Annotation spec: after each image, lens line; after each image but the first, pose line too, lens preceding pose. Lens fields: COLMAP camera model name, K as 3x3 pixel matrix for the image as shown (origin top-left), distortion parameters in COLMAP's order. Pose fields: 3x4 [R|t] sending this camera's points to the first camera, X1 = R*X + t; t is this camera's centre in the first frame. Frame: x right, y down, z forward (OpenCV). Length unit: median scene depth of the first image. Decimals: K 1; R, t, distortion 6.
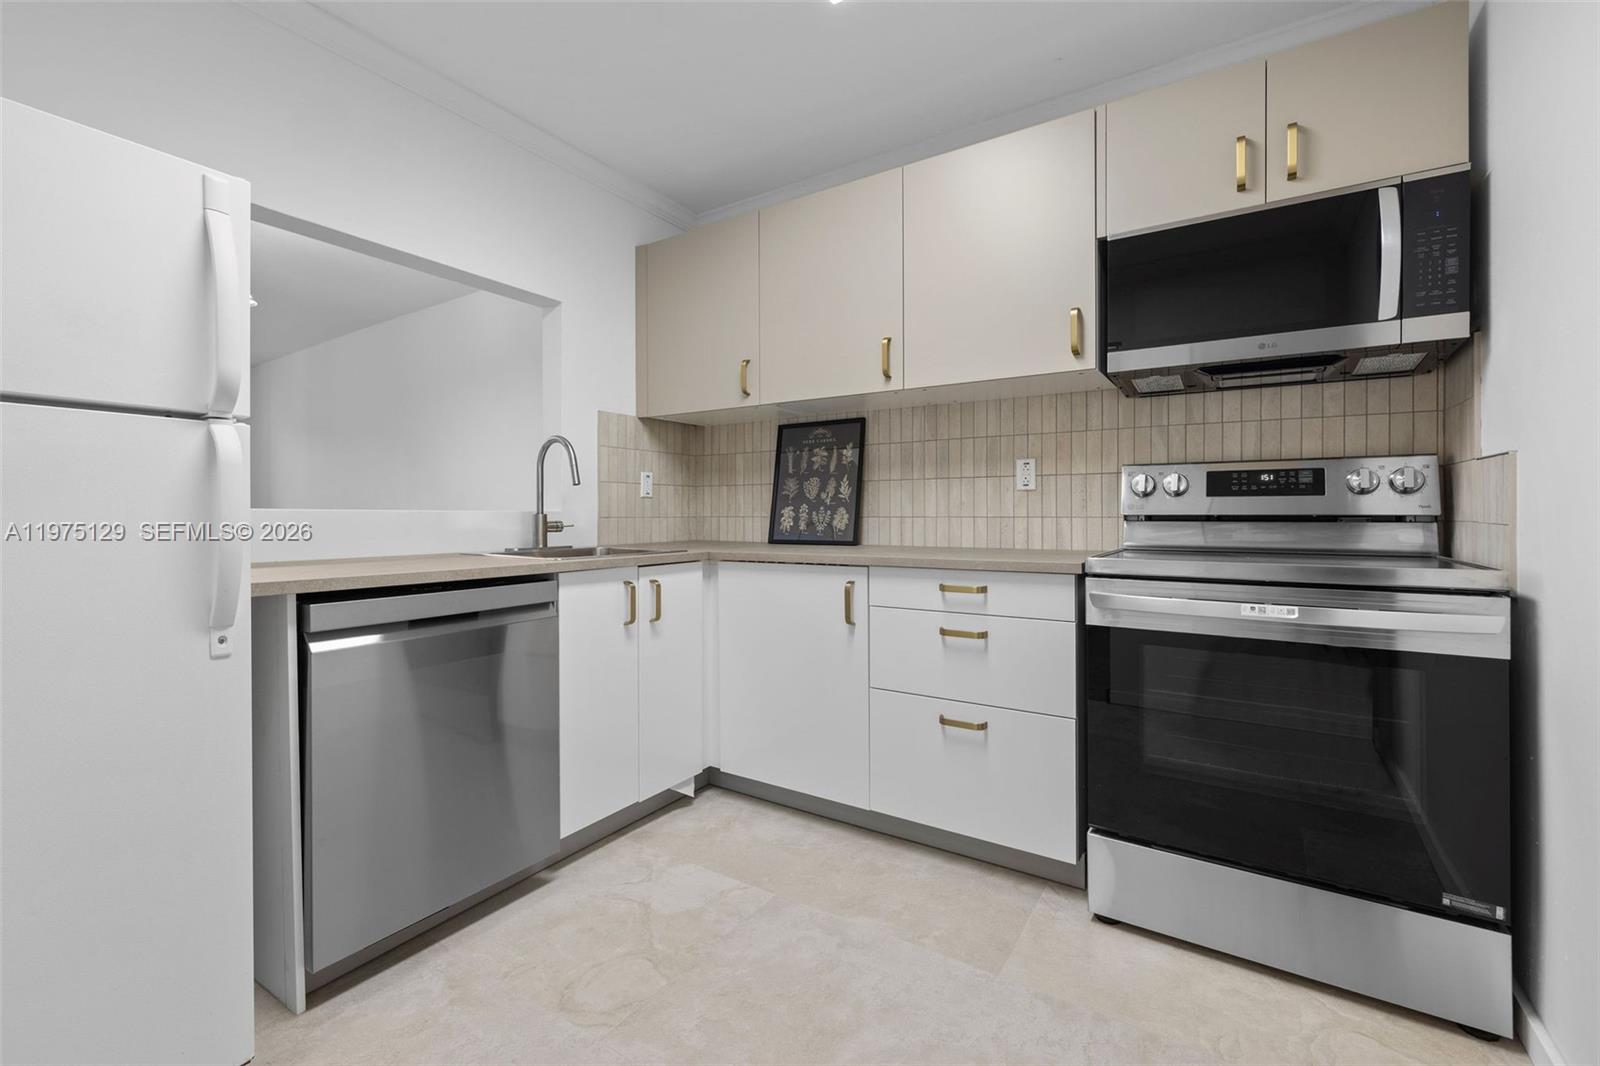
lens RADIAL K [[689.6, 0, 795.6], [0, 689.6, 515.1], [0, 0, 1]] dist [0.000656, 0.000277]
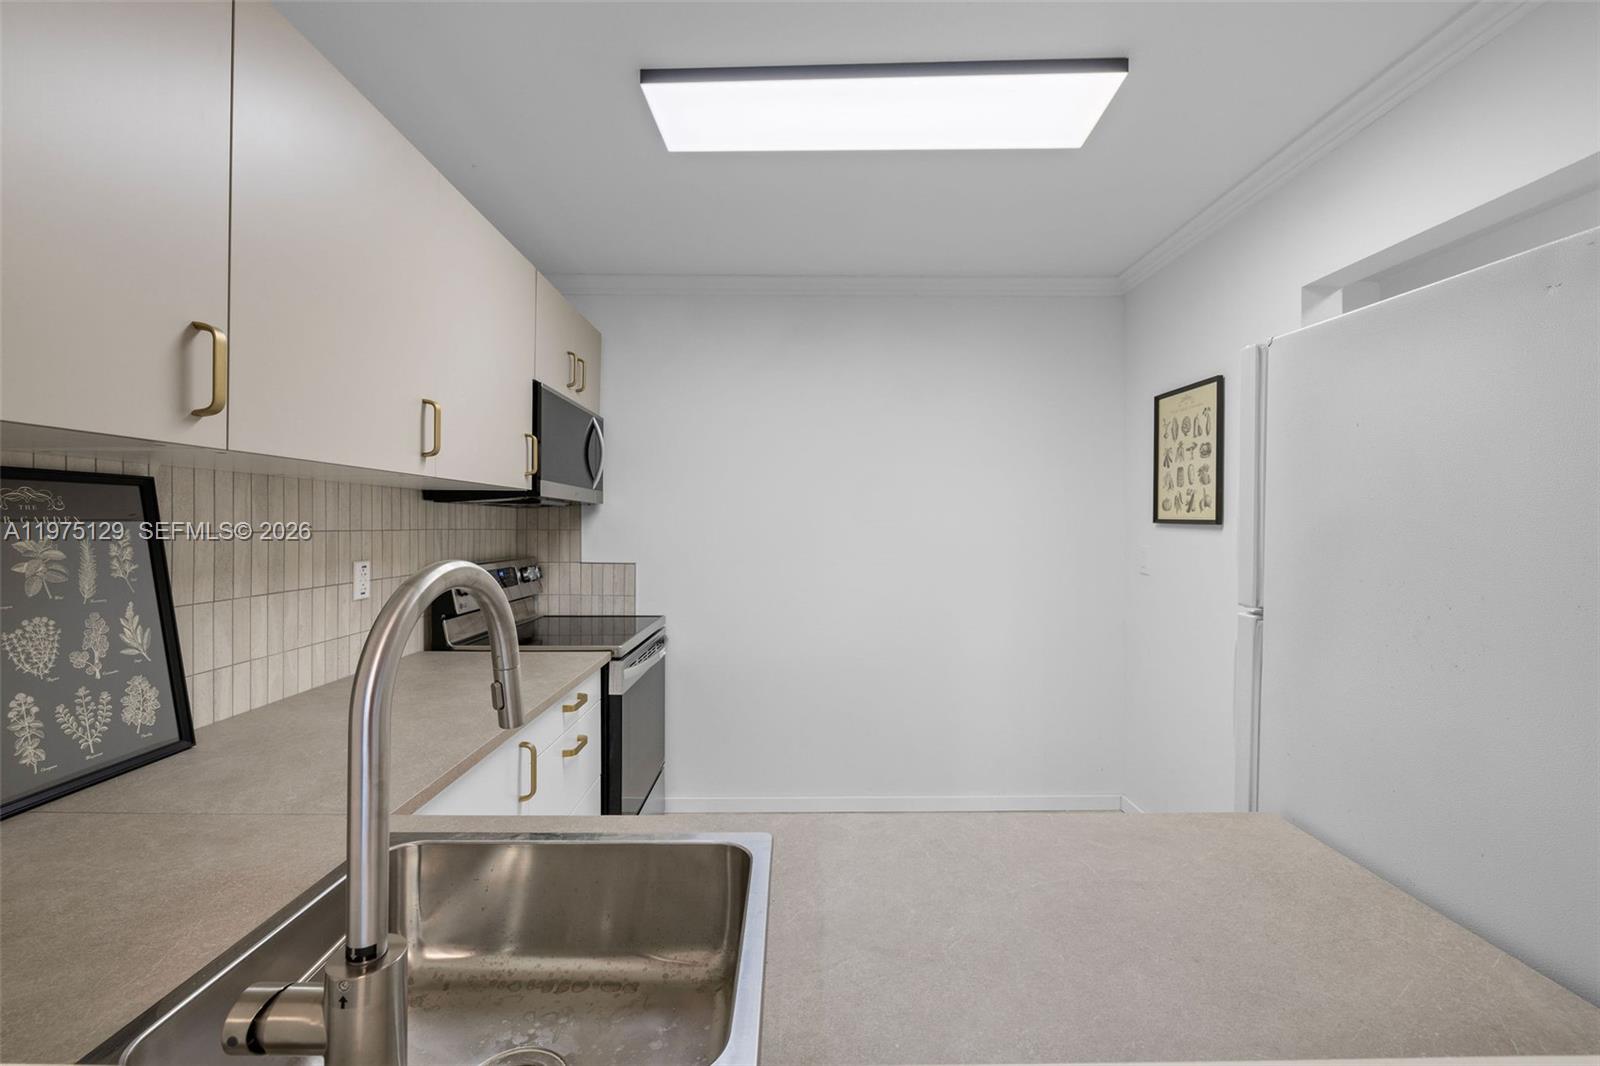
lens RADIAL K [[667.7, 0, 800.0], [0, 667.7, 533.0], [0, 0, 1]] dist [0.000205, 0.000059]
pose [[-0.565087, -0.013116, 0.824927, -0.618173], [-0.003283, 0.999901, 0.013649, -0.130099], [-0.825025, 0.005005, -0.565074, 1.046371]]
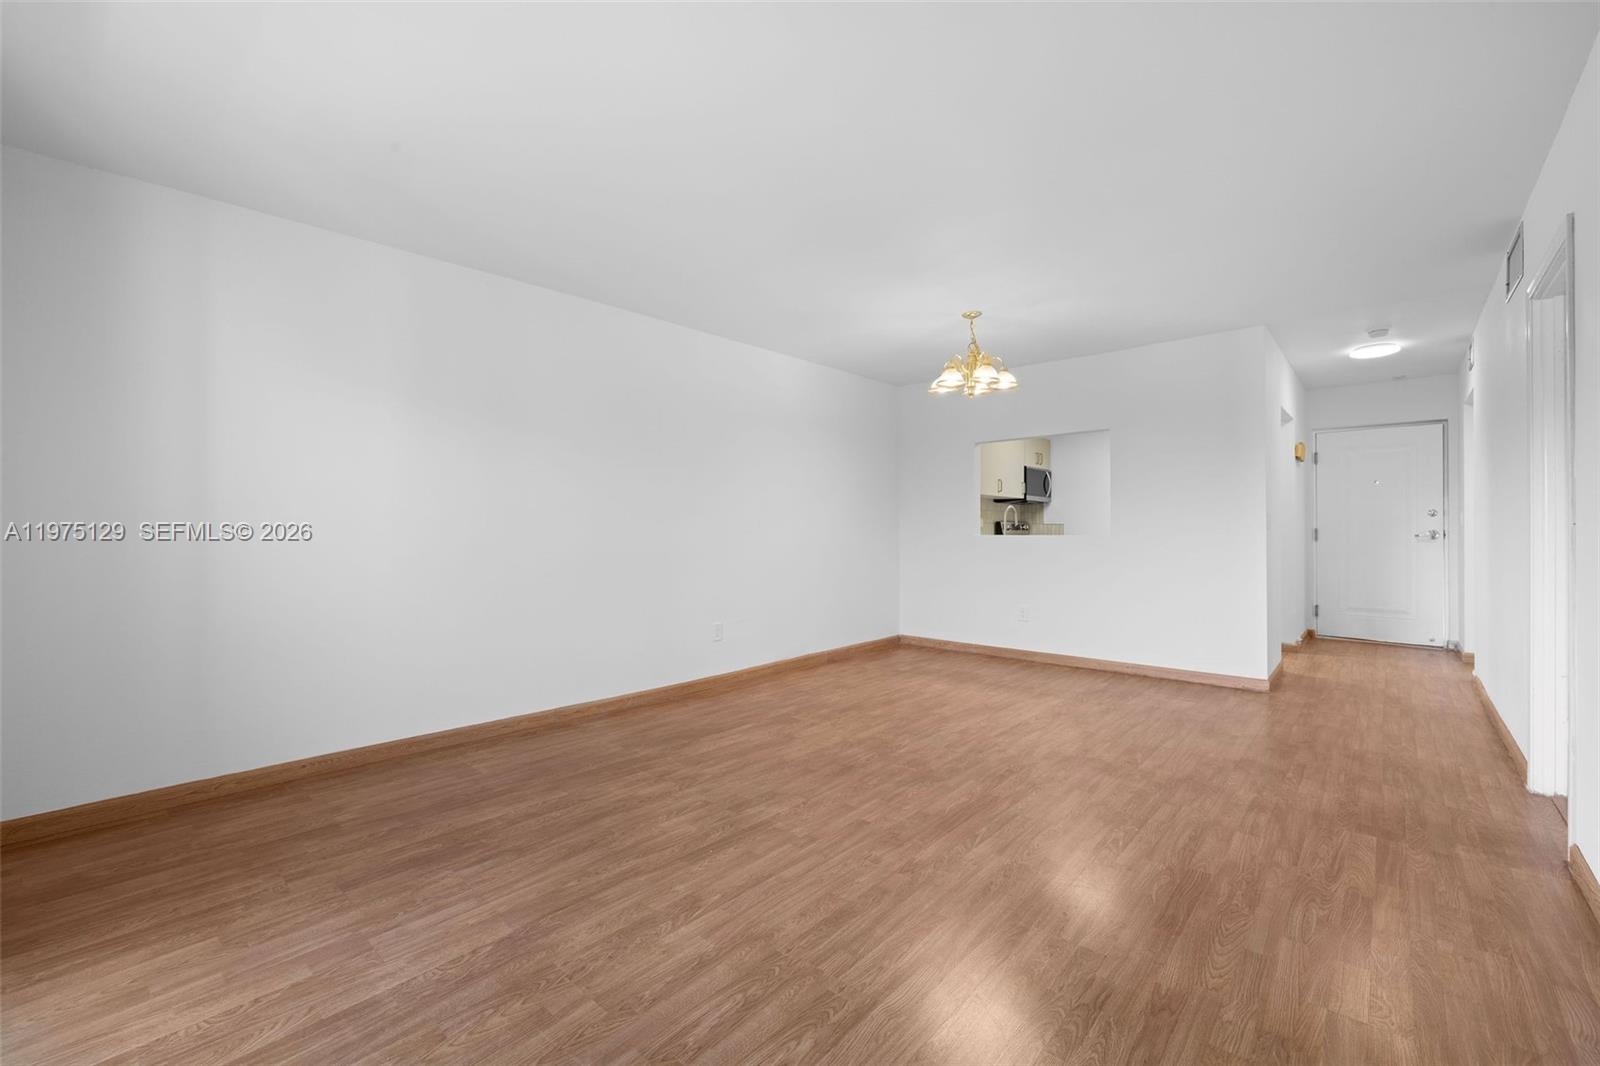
lens RADIAL K [[689.6, 0, 795.6], [0, 689.6, 515.1], [0, 0, 1]] dist [0.000656, 0.000277]
pose [[0.123579, 0.009211, 0.992292, -2.844941], [-0.001821, 0.999957, -0.009055, -0.070939], [-0.992333, -0.000688, 0.123591, 1.467812]]
